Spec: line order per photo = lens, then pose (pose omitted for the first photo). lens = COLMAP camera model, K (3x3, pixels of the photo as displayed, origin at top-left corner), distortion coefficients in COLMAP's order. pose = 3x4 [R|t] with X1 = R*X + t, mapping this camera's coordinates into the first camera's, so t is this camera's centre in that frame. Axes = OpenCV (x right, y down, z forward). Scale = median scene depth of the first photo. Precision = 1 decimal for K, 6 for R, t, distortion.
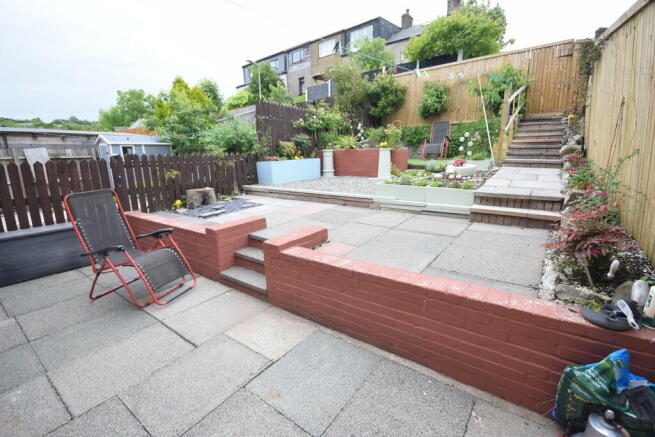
lens RADIAL K [[305.7, 0, 332.3], [0, 305.7, 217.5], [0, 0, 1]] dist [0.000847, 0.000130]
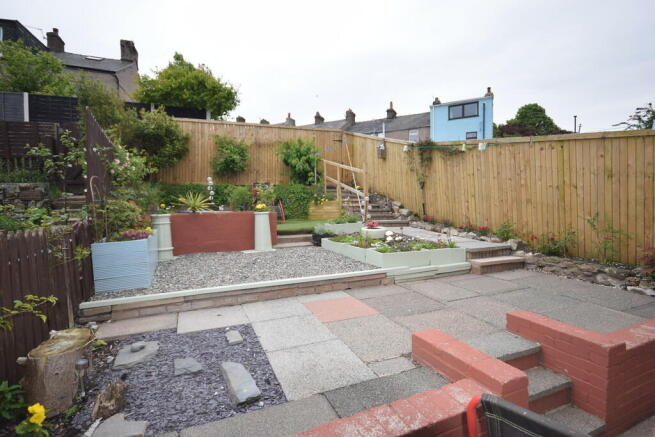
lens RADIAL K [[321.6, 0, 327.5], [0, 321.6, 218.5], [0, 0, 1]] dist [0.016907, 0.000507]
pose [[0.457483, -0.016731, 0.889061, -0.437839], [0.195936, 0.977146, -0.082434, -0.102608], [-0.867363, 0.211911, 0.450306, 0.461394]]
